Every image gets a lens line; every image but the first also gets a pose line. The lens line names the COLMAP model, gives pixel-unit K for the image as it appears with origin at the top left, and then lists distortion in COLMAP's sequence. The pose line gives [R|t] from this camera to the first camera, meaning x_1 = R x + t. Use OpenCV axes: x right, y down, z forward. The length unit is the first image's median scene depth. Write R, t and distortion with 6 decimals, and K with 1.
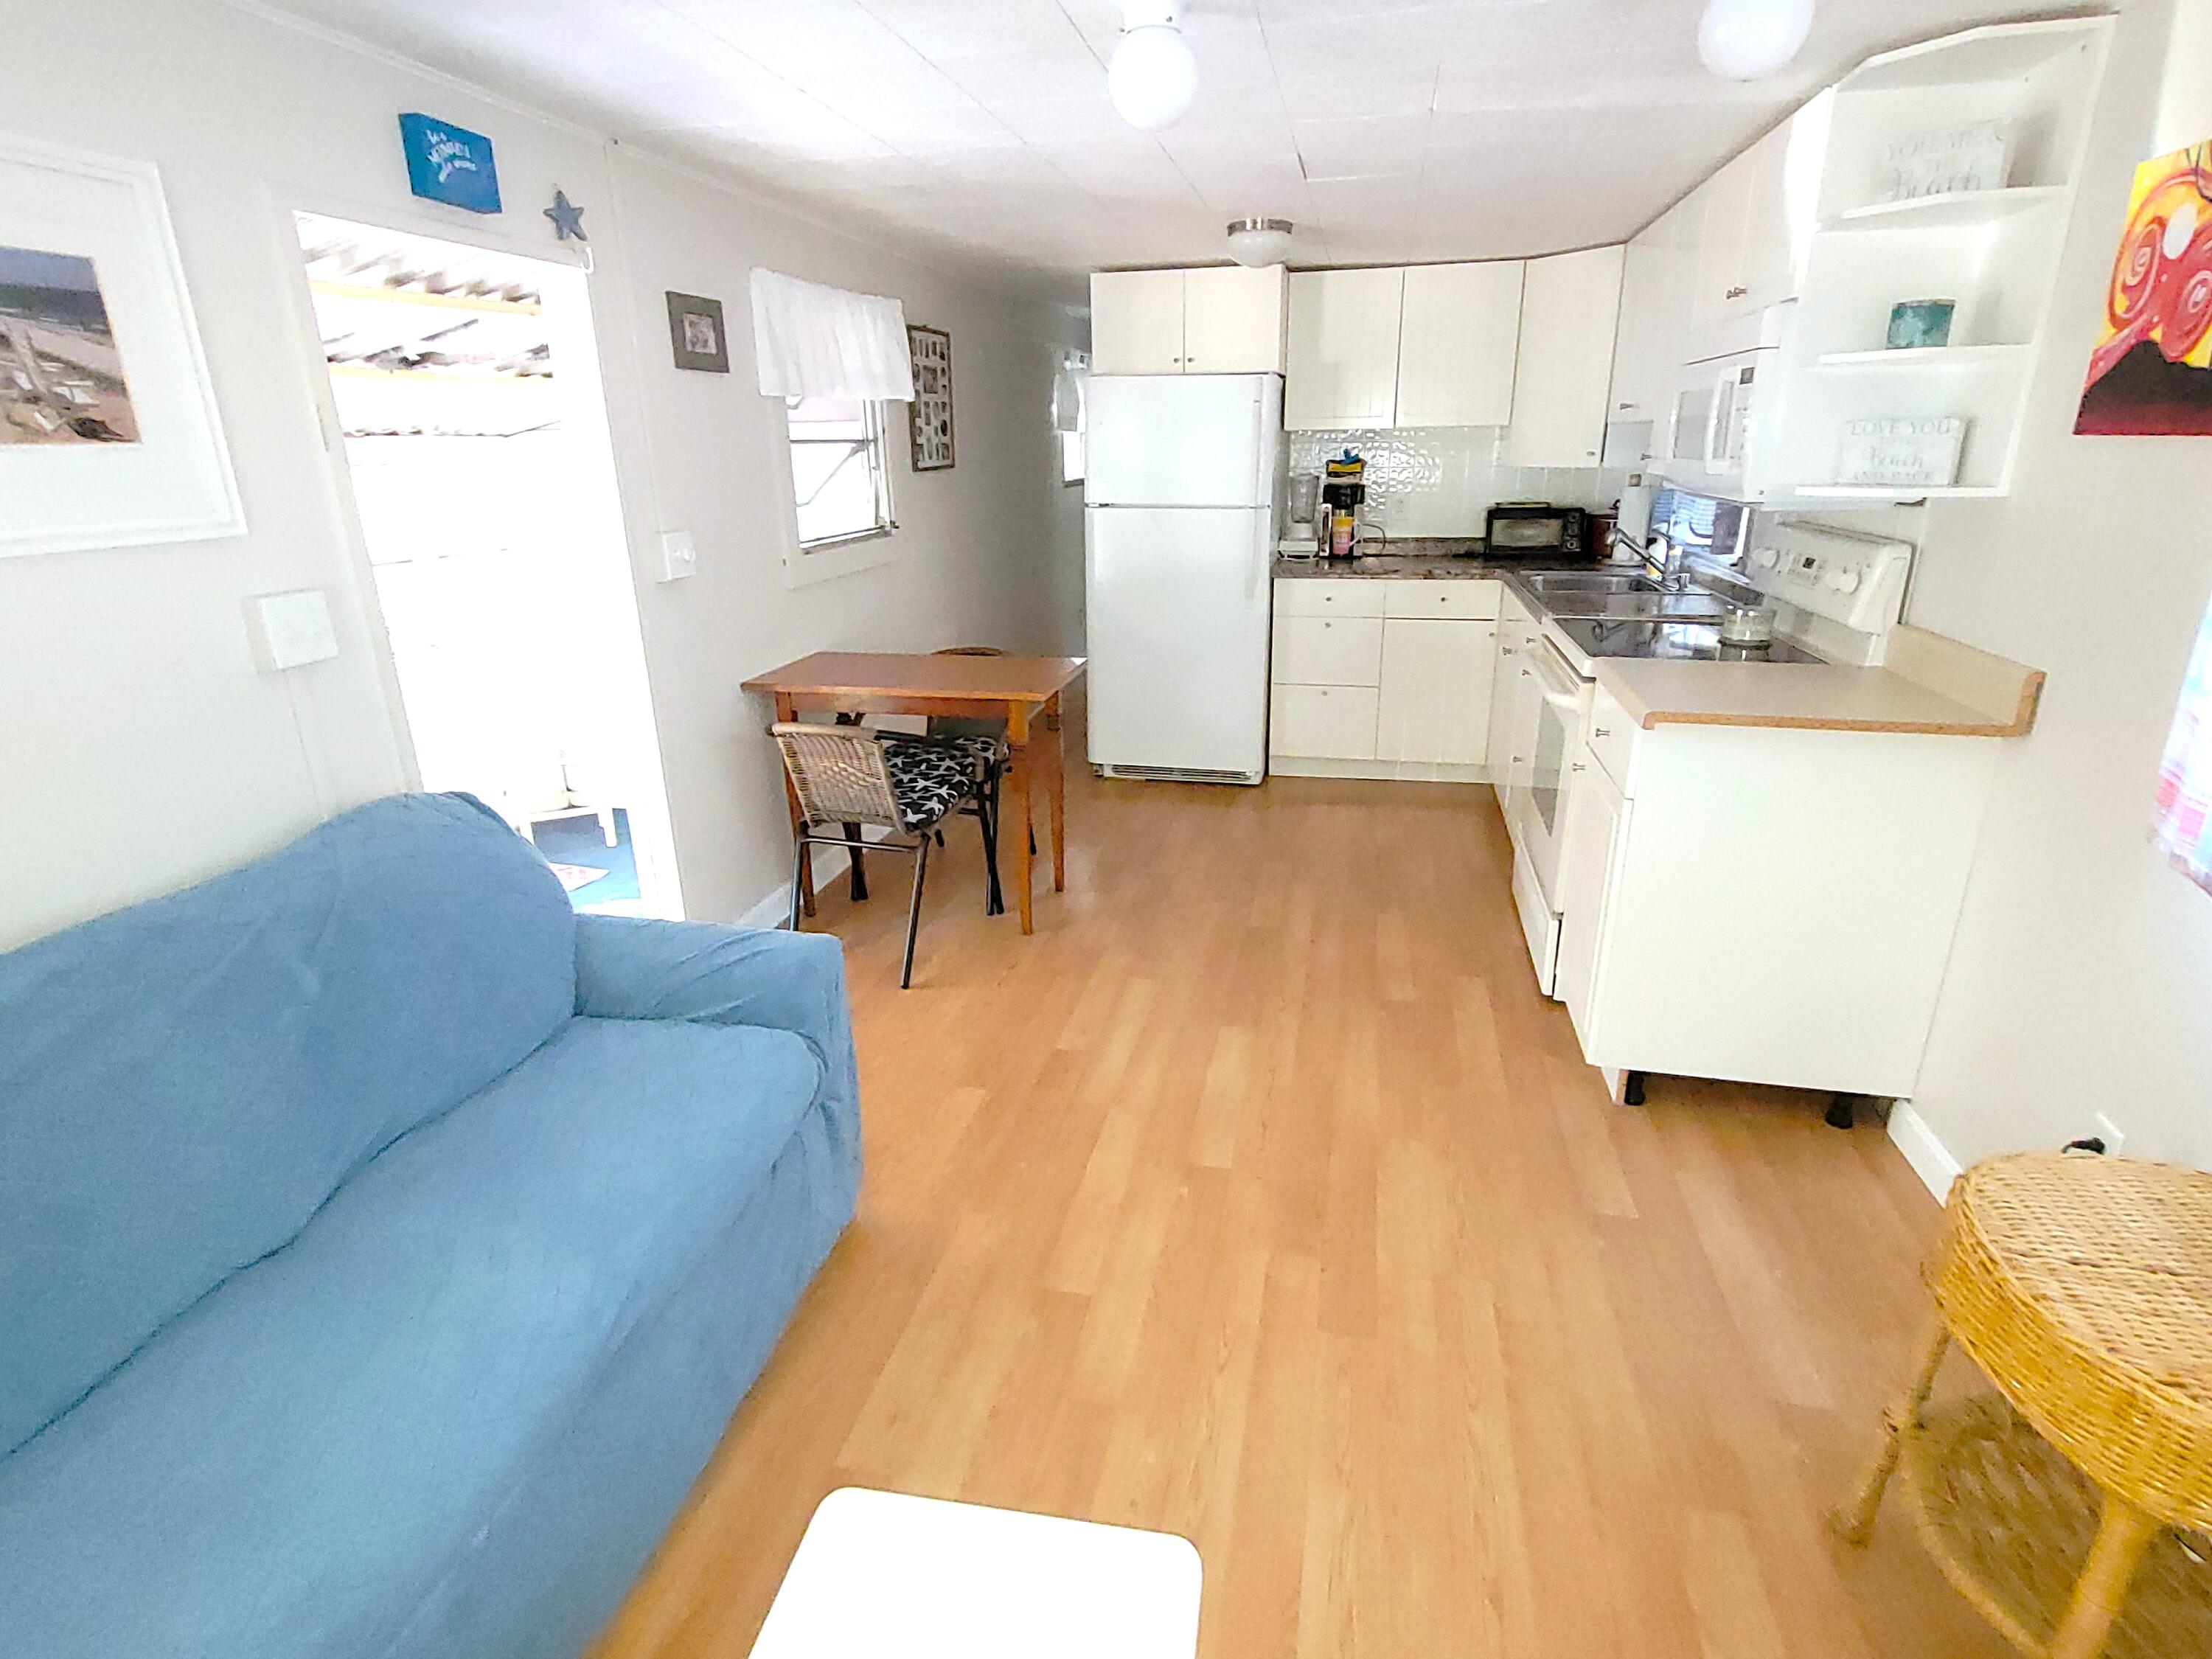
lens RADIAL K [[1105.1, 0, 1119.0], [0, 1105.1, 821.7], [0, 0, 1]] dist [-0.000848, -0.002844]
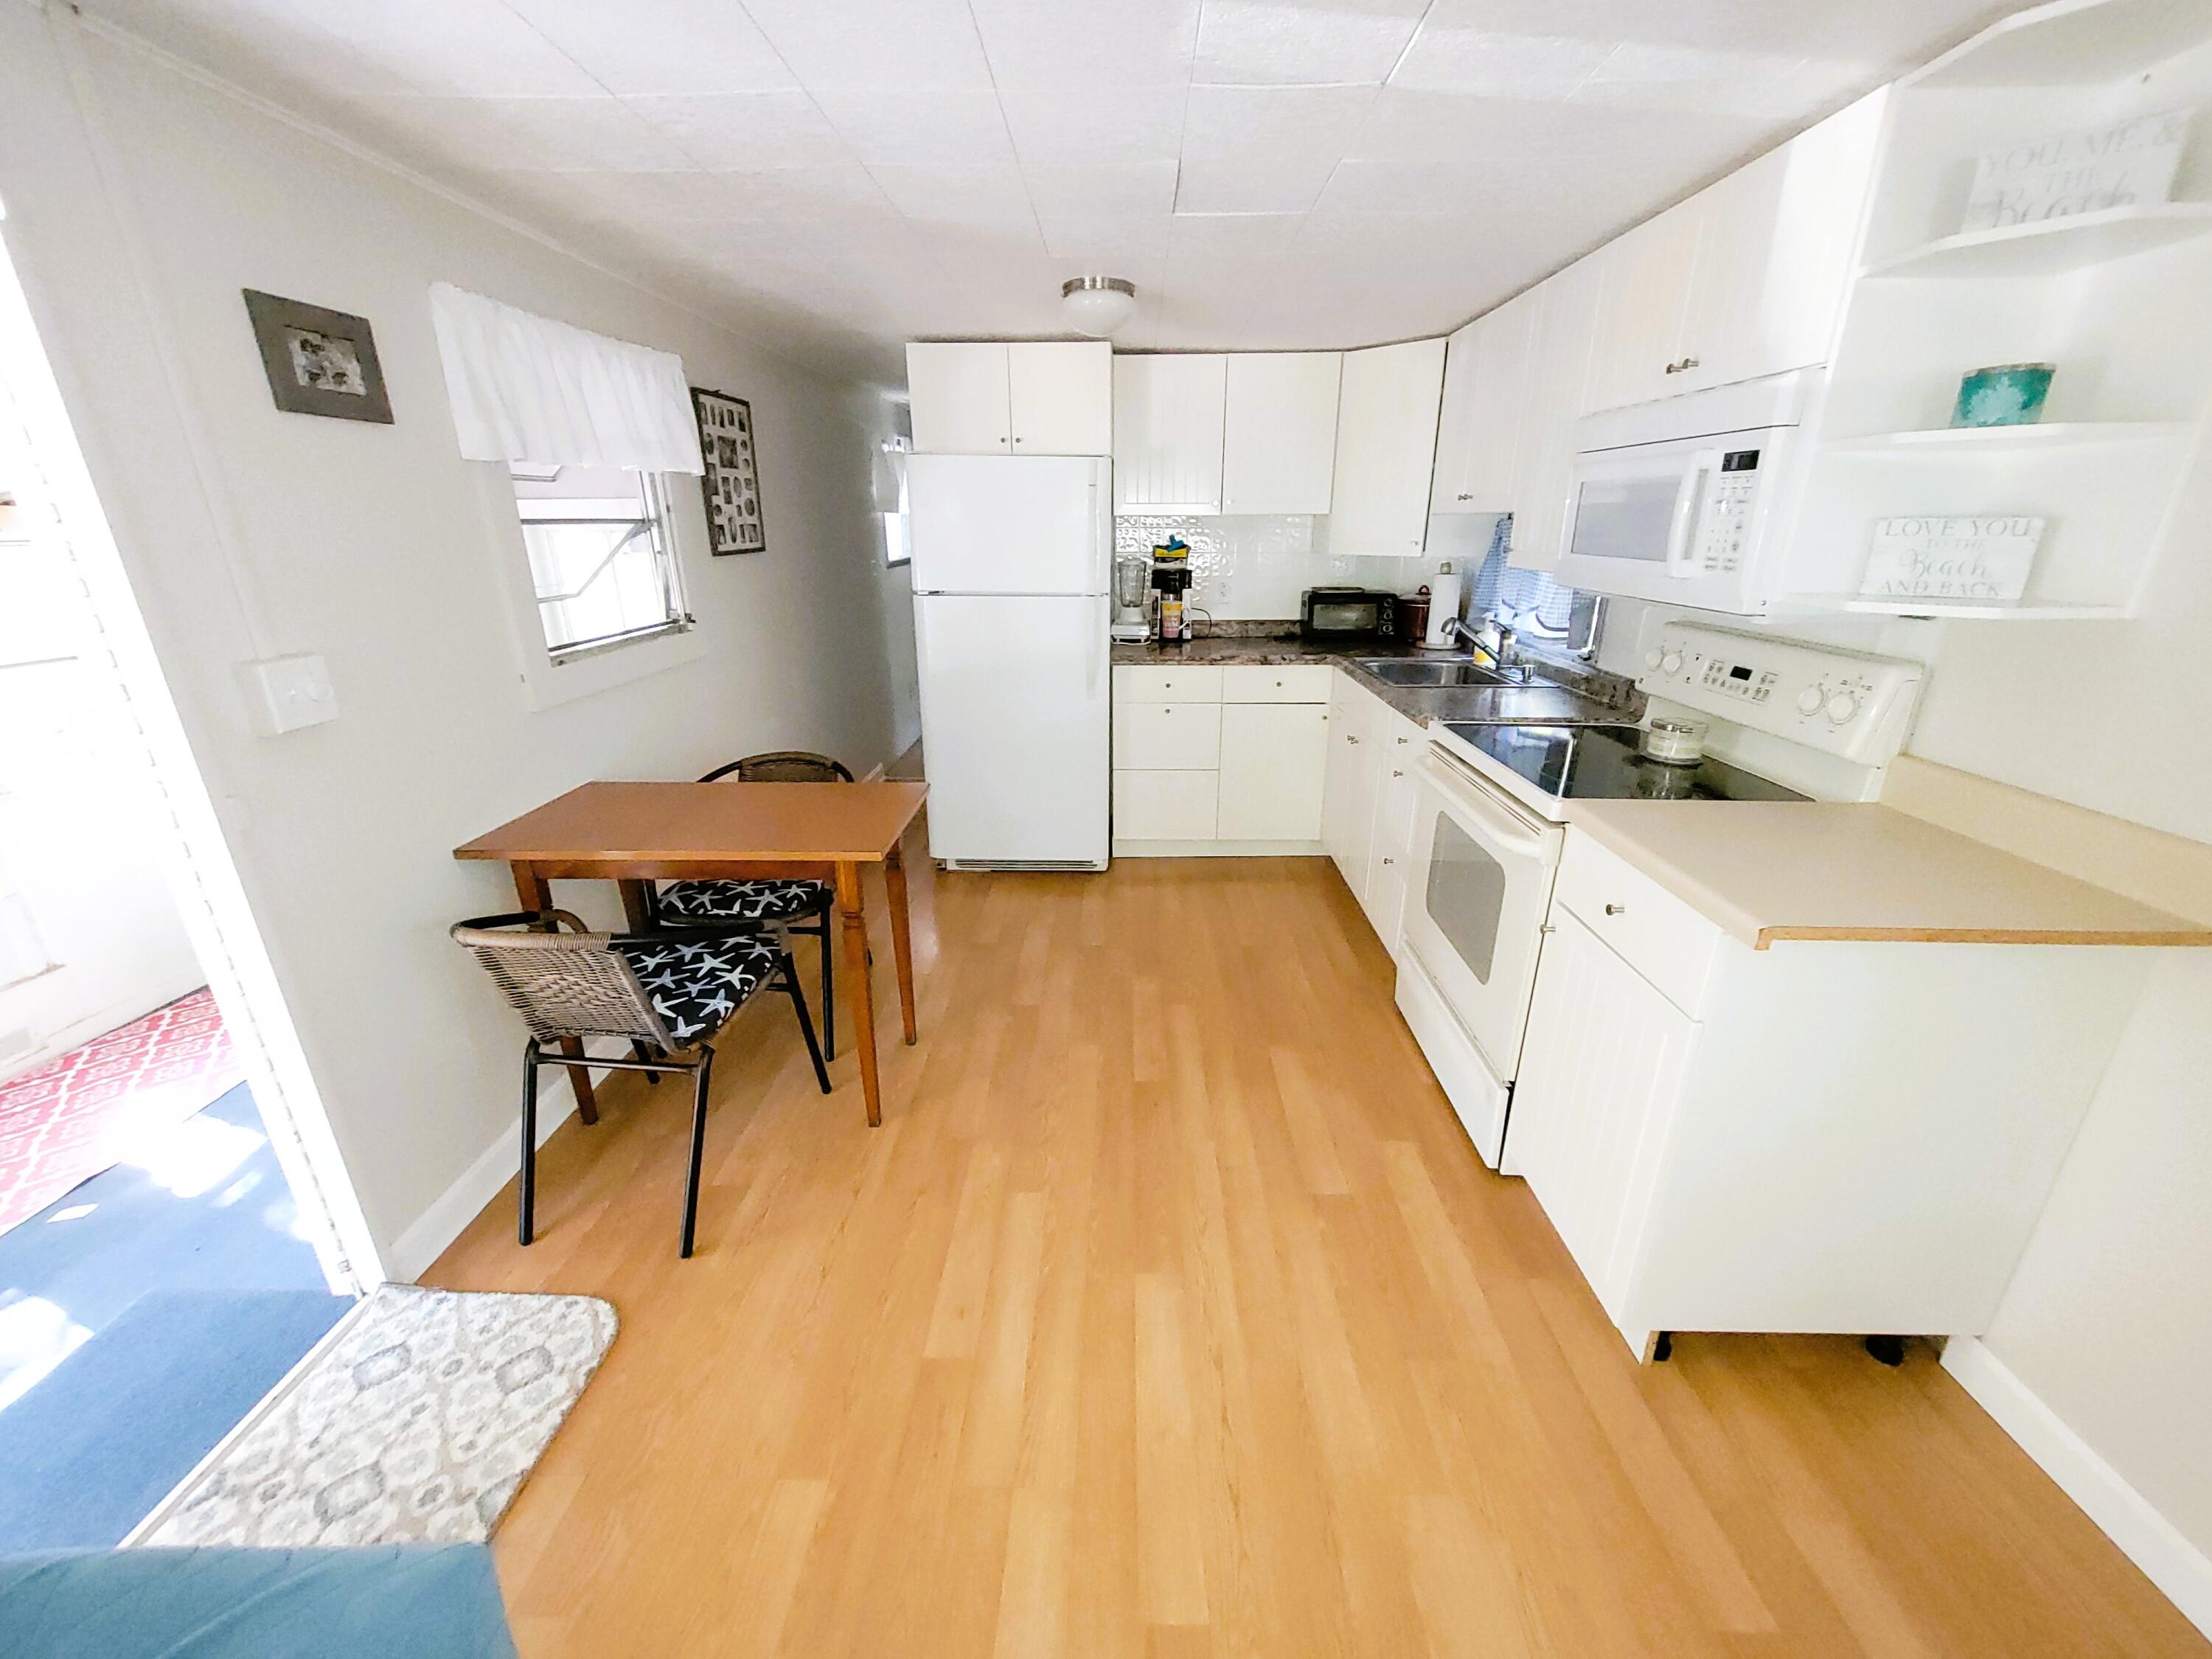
lens RADIAL K [[859.1, 0, 1115.1], [0, 859.1, 825.3], [0, 0, 1]] dist [-0.000146, -0.000008]
pose [[0.979654, -0.054053, 0.193275, -0.015766], [0.052404, 0.998533, 0.013639, -0.098047], [-0.193729, -0.003233, 0.981050, 0.272970]]
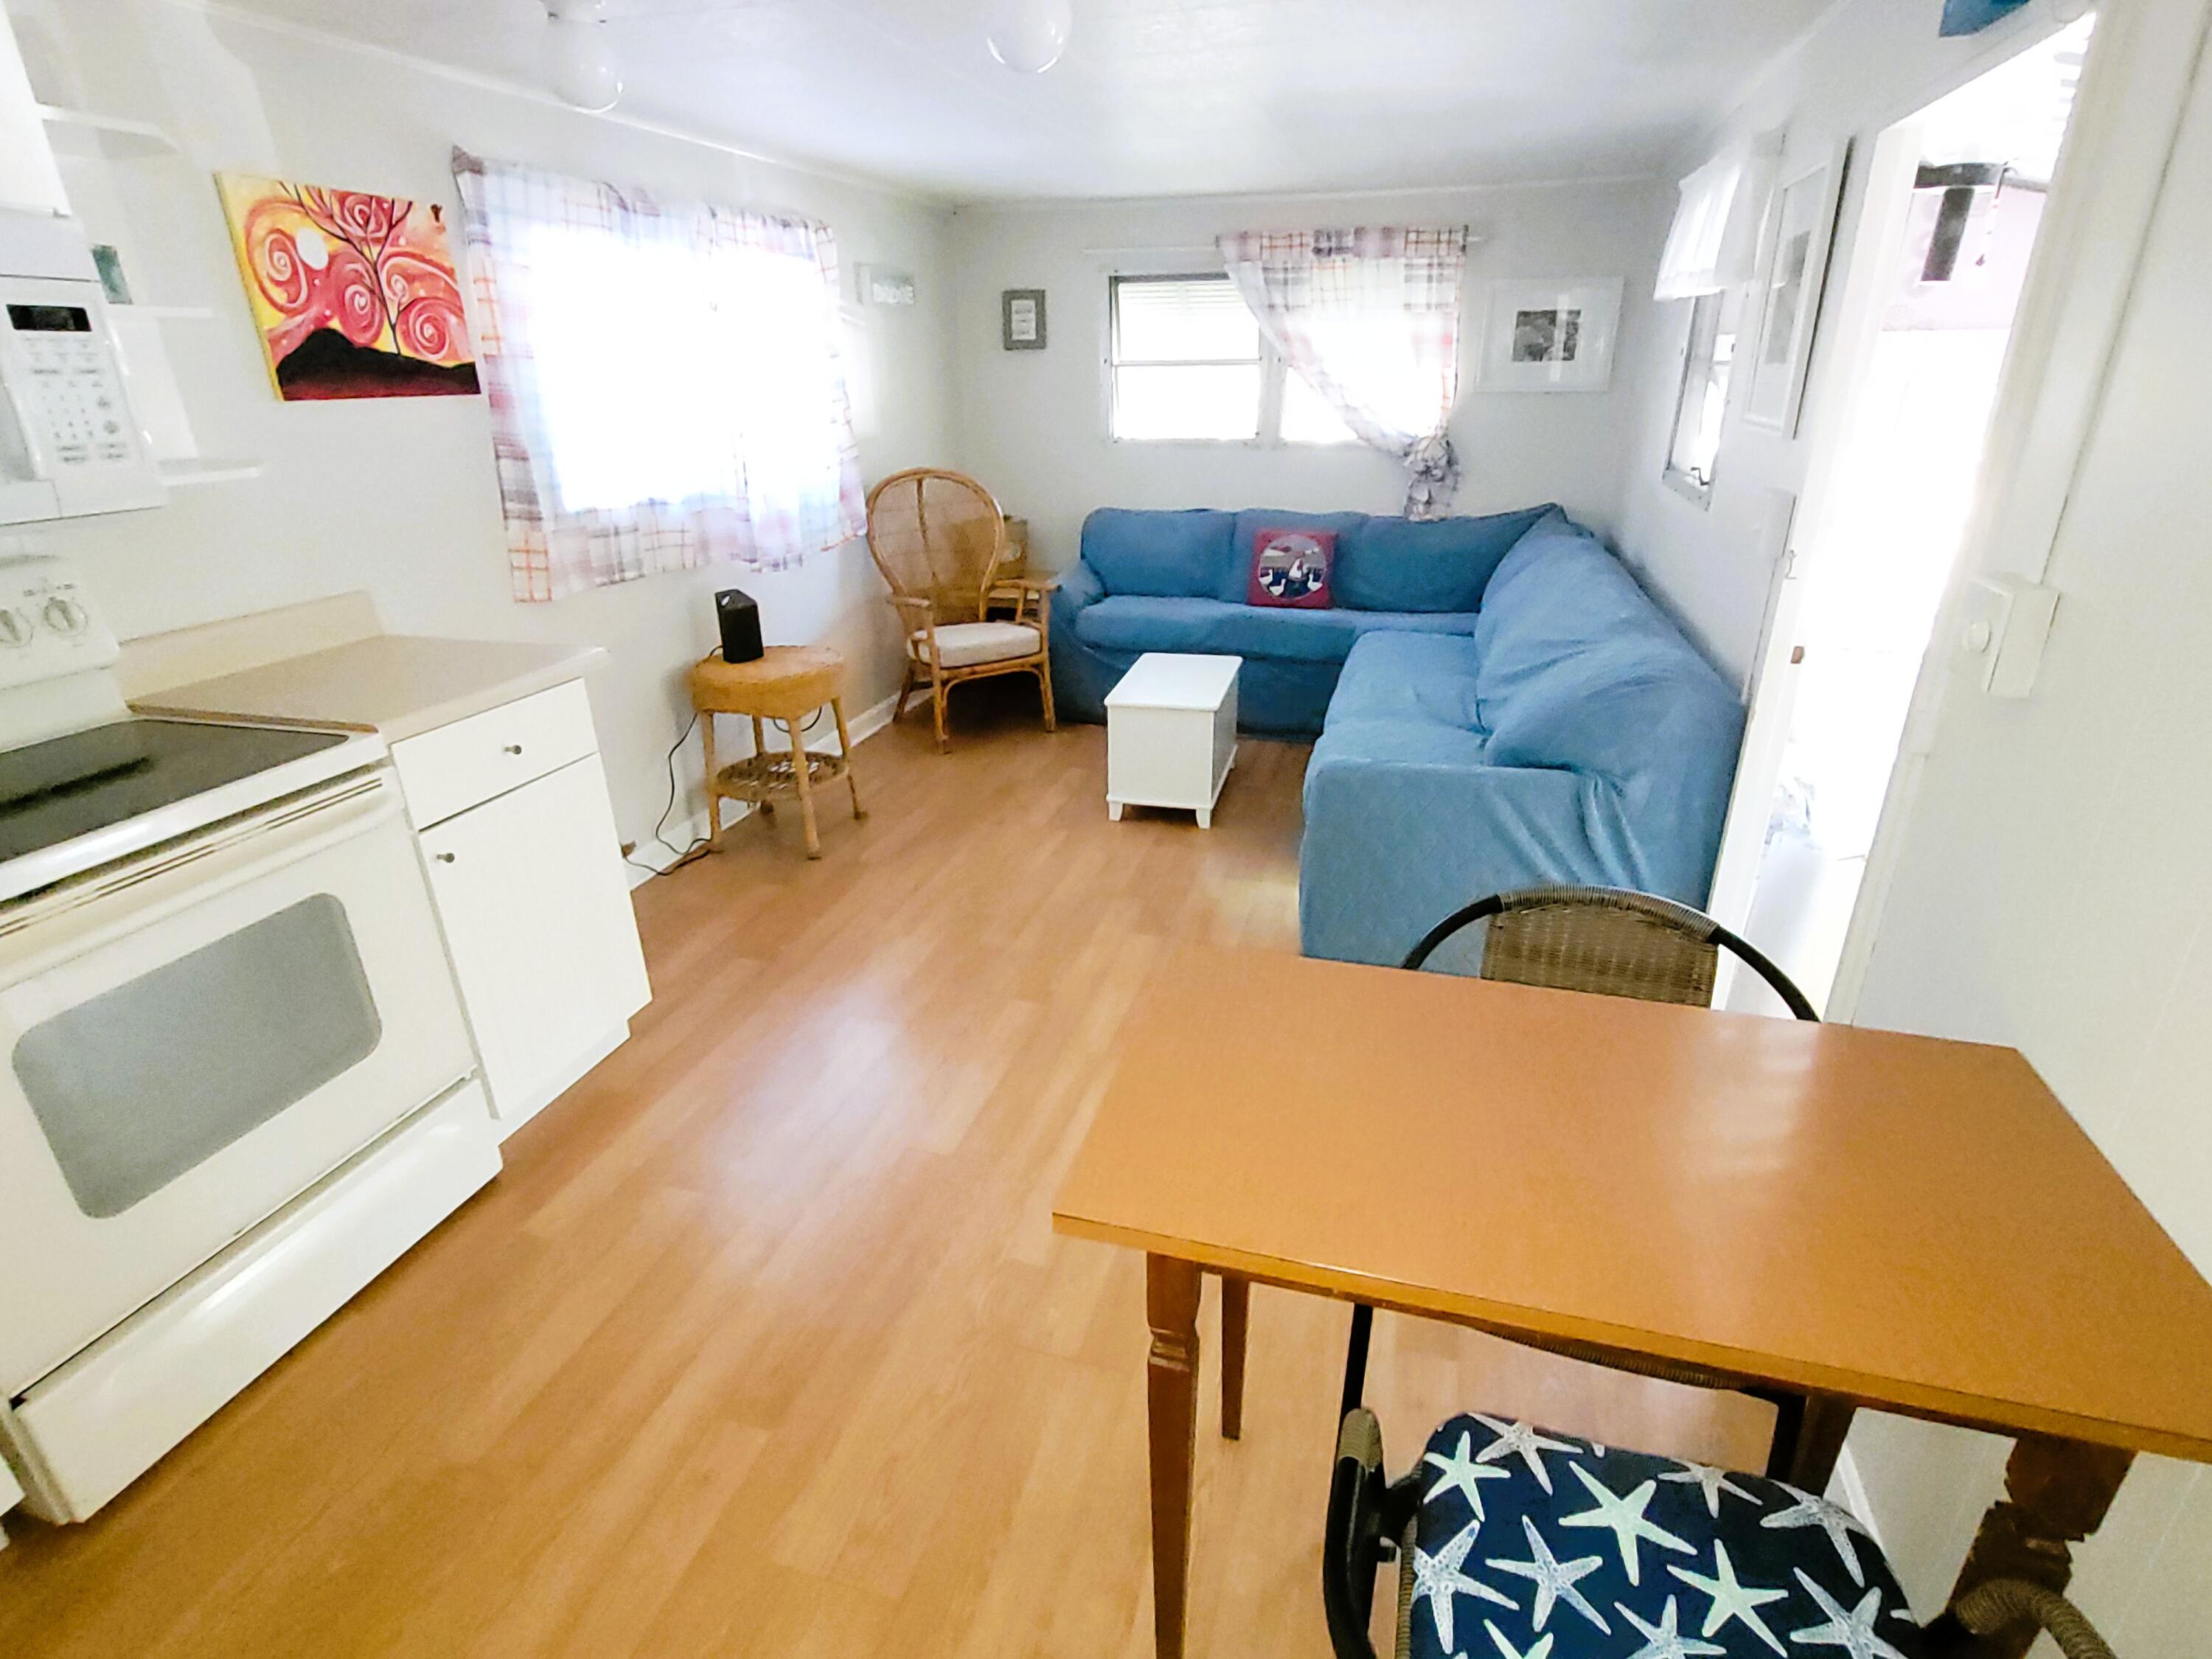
lens RADIAL K [[1105.1, 0, 1109.0], [0, 1105.1, 823.3], [0, 0, 1]] dist [0.004863, -0.000863]
pose [[-0.996974, -0.003751, 0.077639, -0.053917], [0.048830, 0.746922, 0.663116, -0.344025], [-0.060478, 0.664901, -0.744479, 0.967661]]
